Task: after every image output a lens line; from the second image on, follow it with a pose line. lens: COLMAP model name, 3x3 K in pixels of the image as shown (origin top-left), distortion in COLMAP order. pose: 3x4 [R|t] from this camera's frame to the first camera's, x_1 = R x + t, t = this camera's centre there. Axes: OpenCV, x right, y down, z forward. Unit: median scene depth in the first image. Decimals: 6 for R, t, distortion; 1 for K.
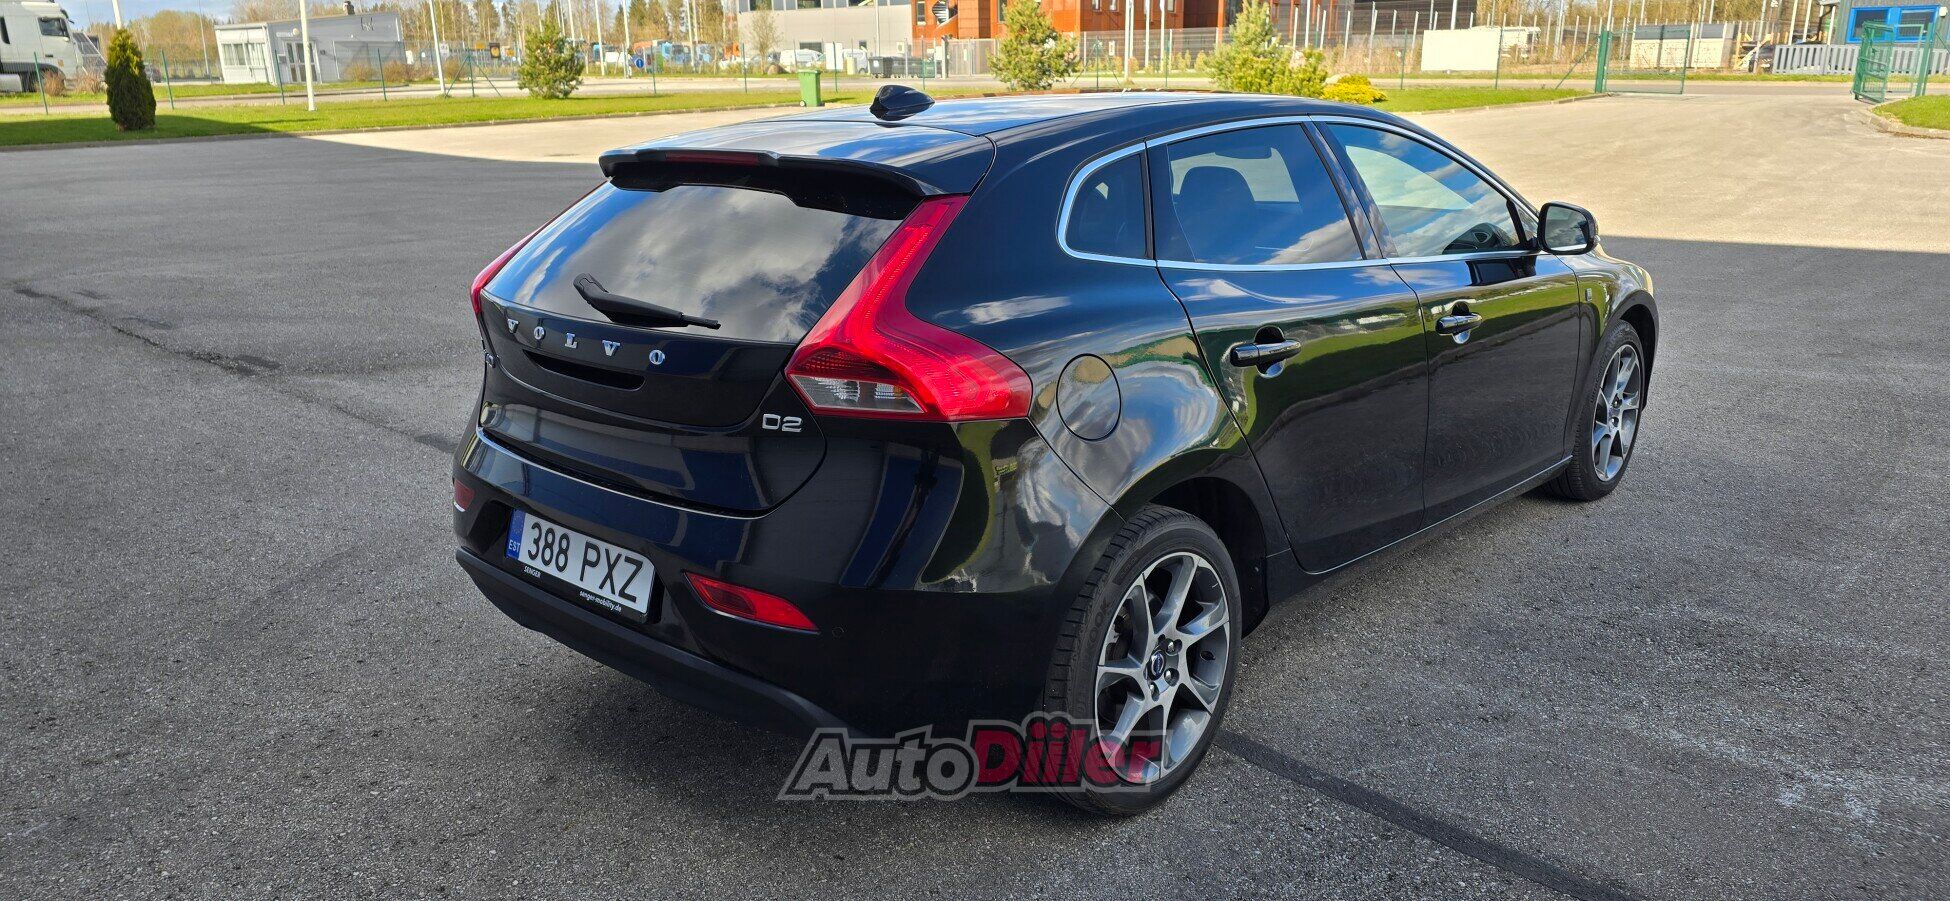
lens RADIAL K [[1303.6, 0, 999.3], [0, 1303.6, 447.2], [0, 0, 1]] dist [0.057371, -0.057377]
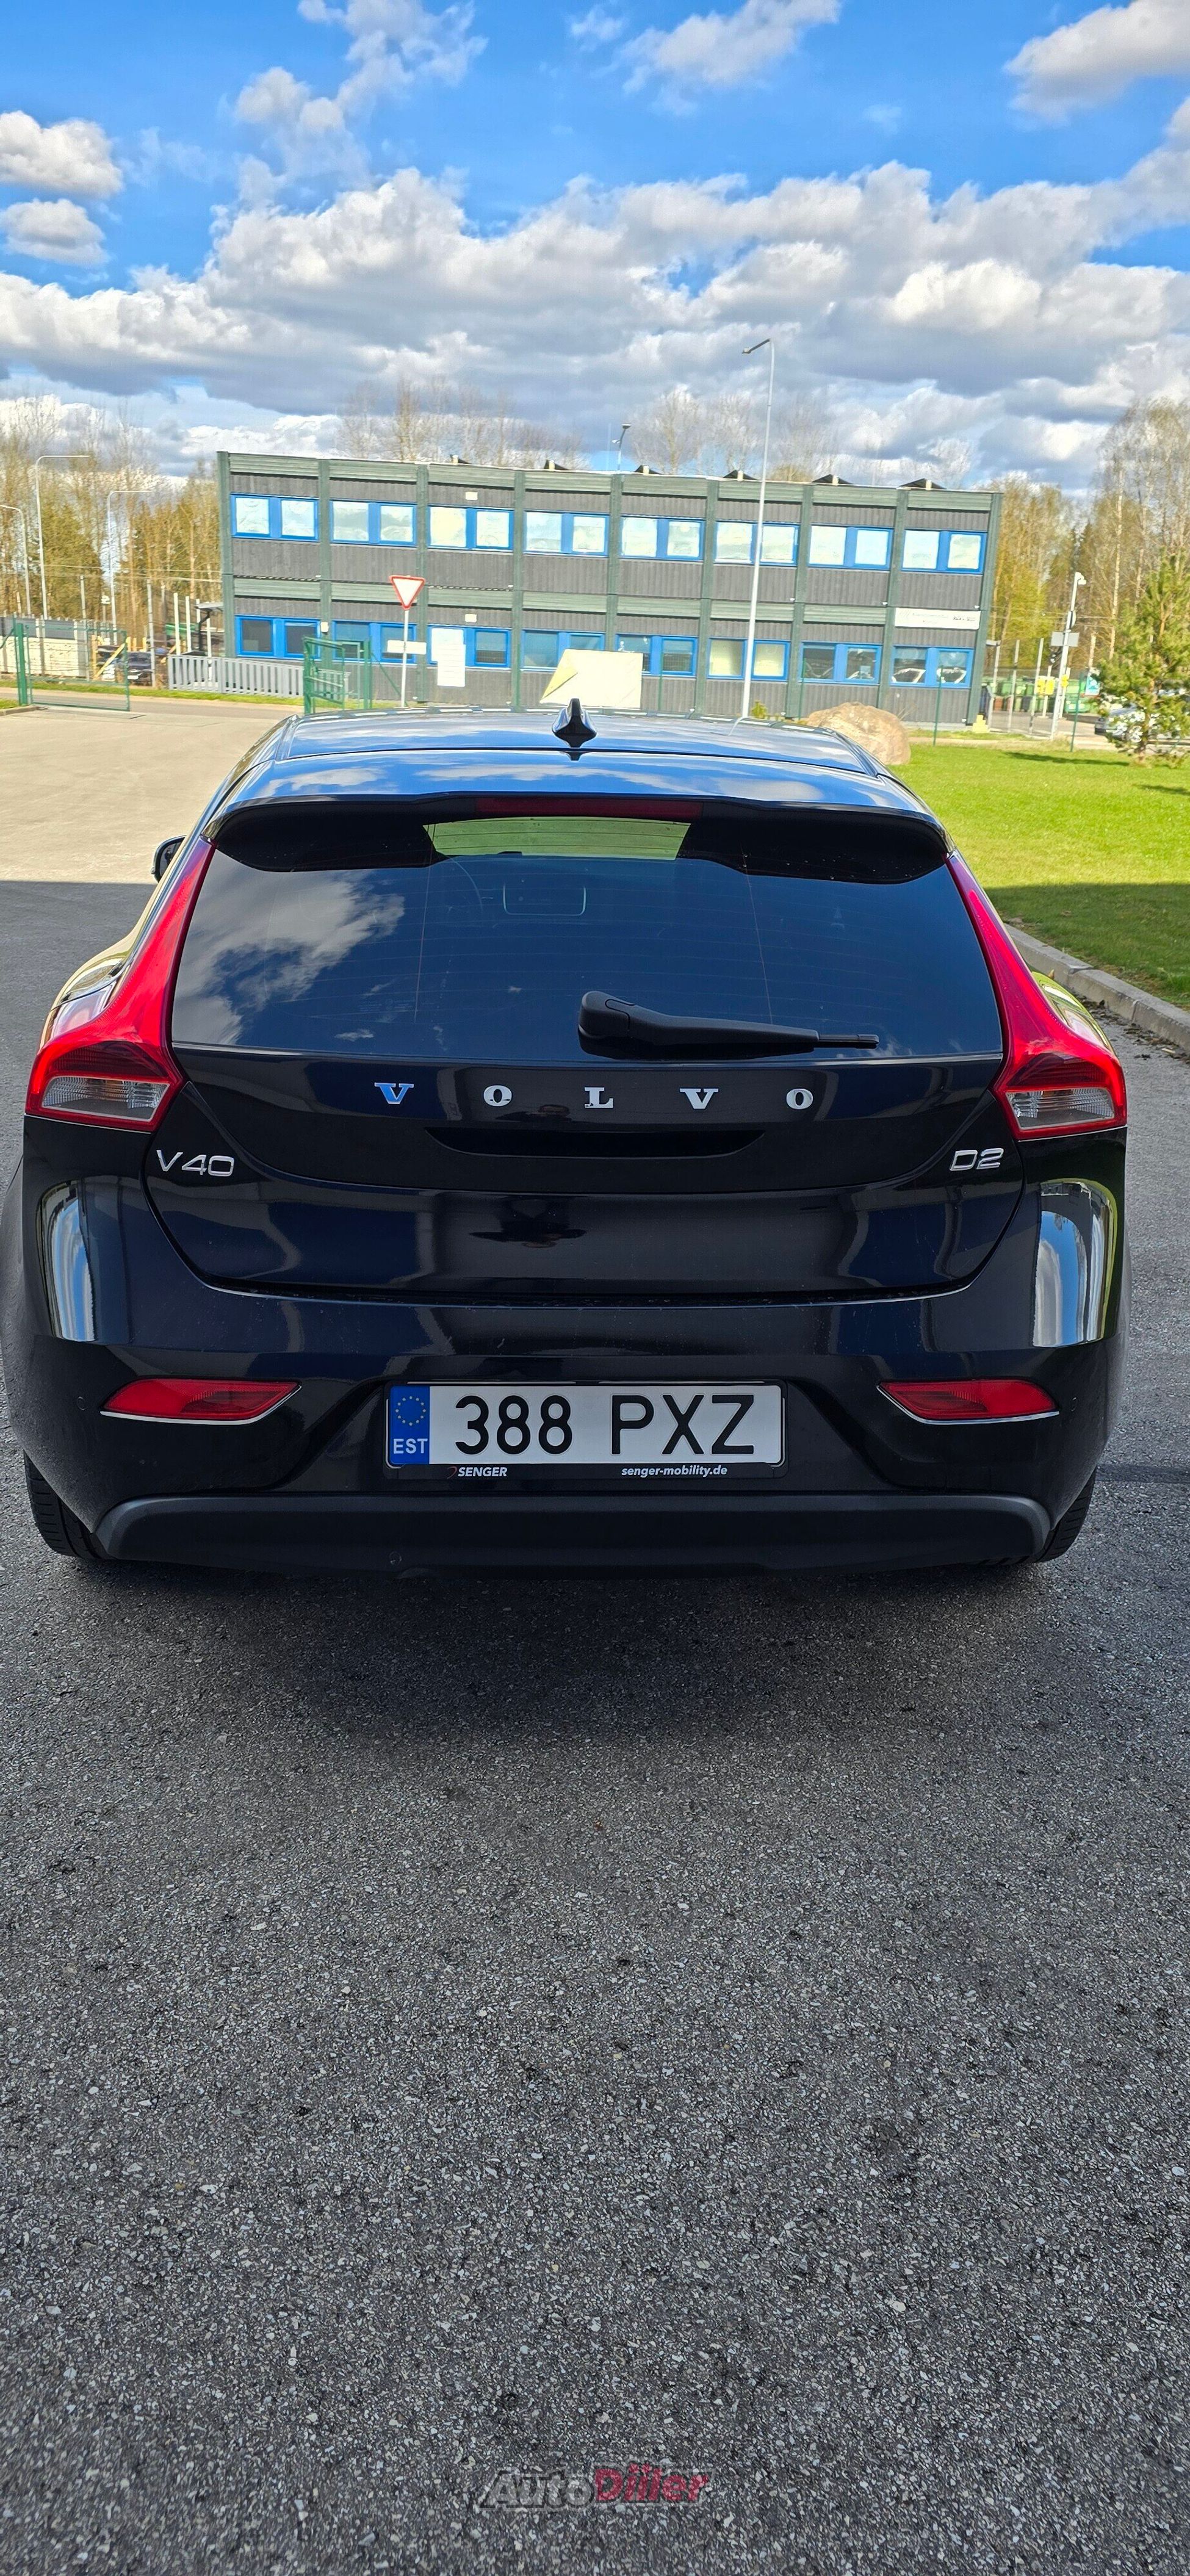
lens RADIAL K [[1722.1, 0, 594.2], [0, 1722.1, 1245.5], [0, 0, 1]] dist [0.057371, -0.057377]
pose [[0.706914, -0.182114, 0.683452, -0.916355], [0.153379, 0.982761, 0.103224, -0.096156], [-0.690469, 0.031857, 0.722661, 0.371589]]
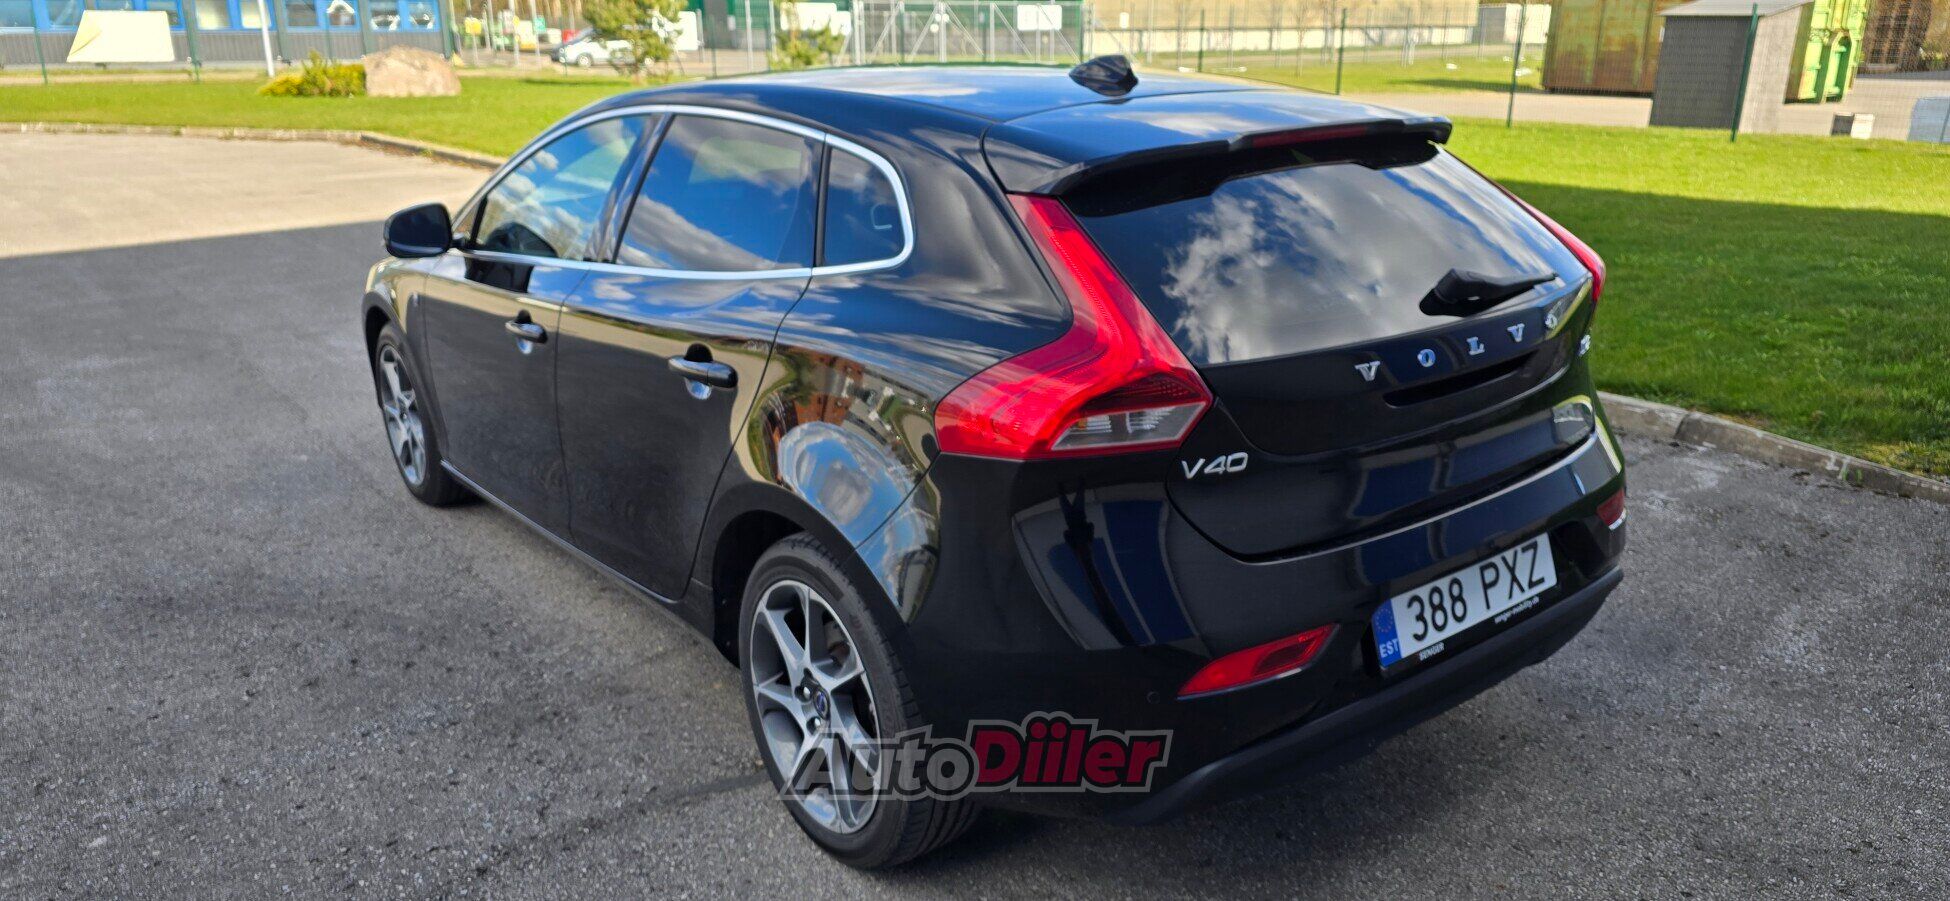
lens RADIAL K [[1303.6, 0, 999.3], [0, 1303.6, 447.2], [0, 0, 1]] dist [0.057371, -0.057377]
pose [[0.179325, -0.285527, 0.941444, -1.194574], [0.280806, 0.932001, 0.229176, -0.300151], [-0.942863, 0.223266, 0.247309, 1.077103]]
